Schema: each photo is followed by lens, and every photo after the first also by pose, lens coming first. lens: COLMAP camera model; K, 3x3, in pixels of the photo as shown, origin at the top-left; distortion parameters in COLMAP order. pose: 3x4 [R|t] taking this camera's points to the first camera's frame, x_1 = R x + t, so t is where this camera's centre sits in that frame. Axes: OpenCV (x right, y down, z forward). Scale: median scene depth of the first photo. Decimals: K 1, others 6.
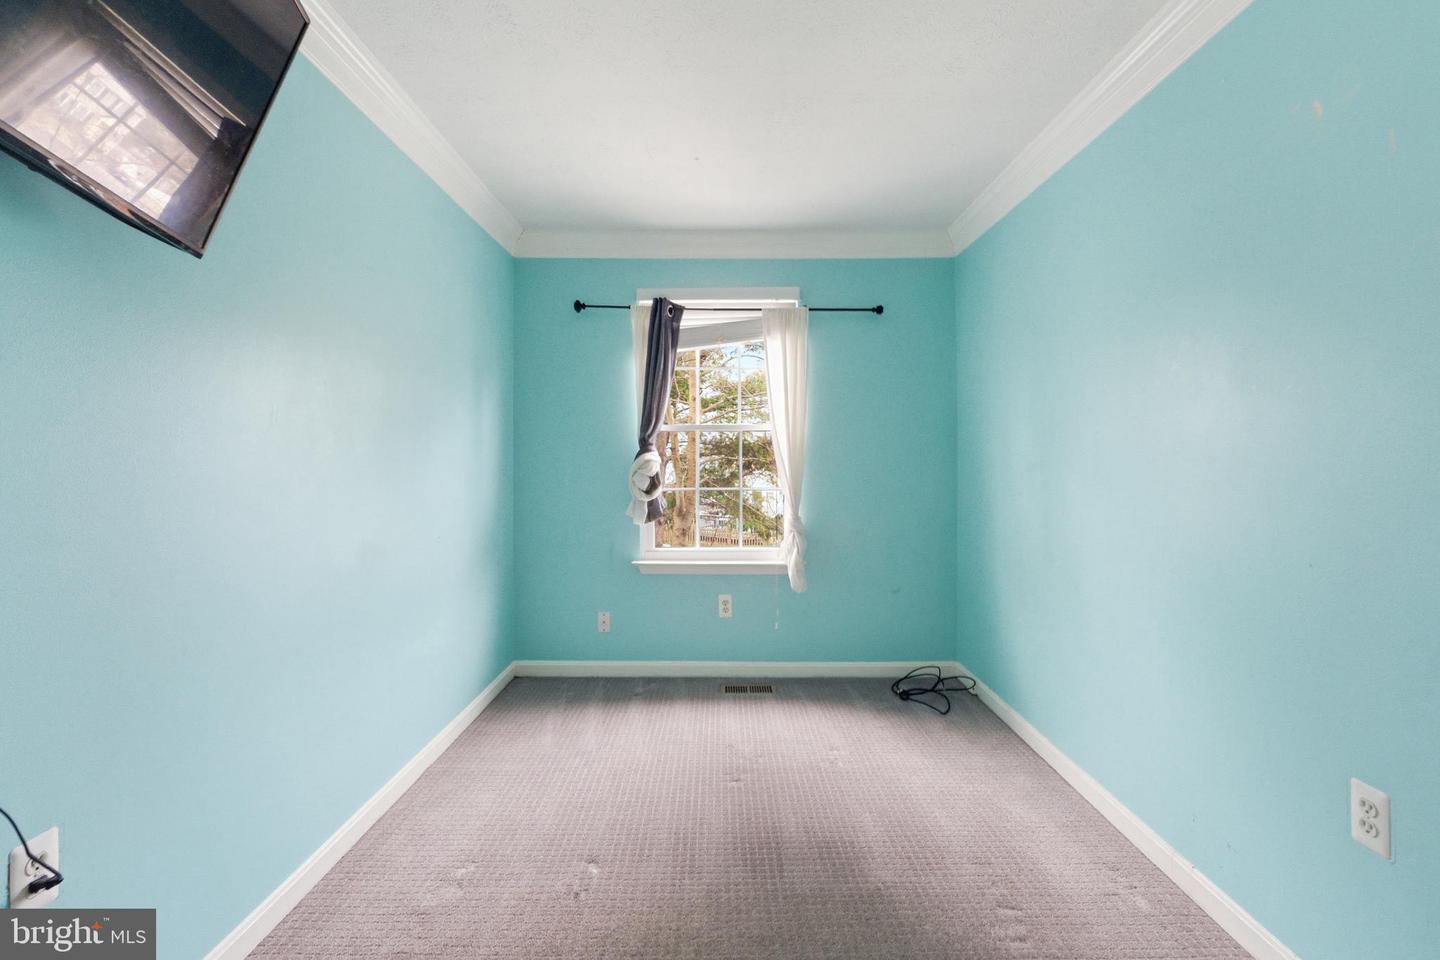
lens RADIAL K [[586.4, 0, 696.3], [0, 586.4, 458.1], [0, 0, 1]] dist [-0.000564, 0.000451]
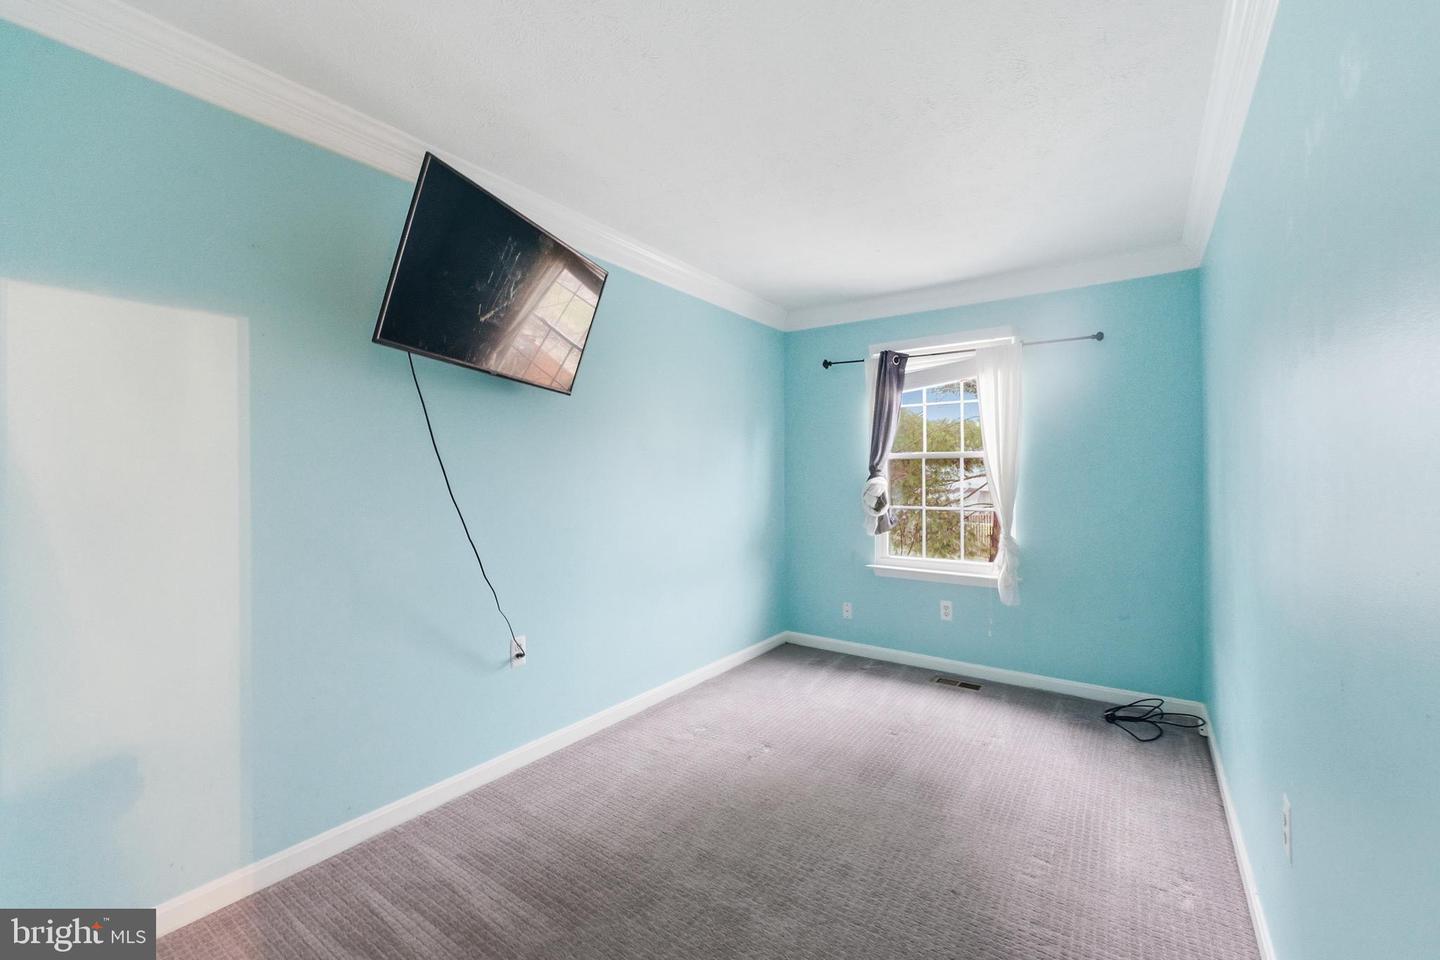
lens RADIAL K [[586.4, 0, 727.1], [0, 586.4, 476.6], [0, 0, 1]] dist [-0.000564, 0.000451]
pose [[0.825259, 0.003456, -0.564743, 0.356547], [0.002473, 0.999950, 0.009734, -0.023525], [0.564749, -0.009430, 0.825209, -0.196145]]
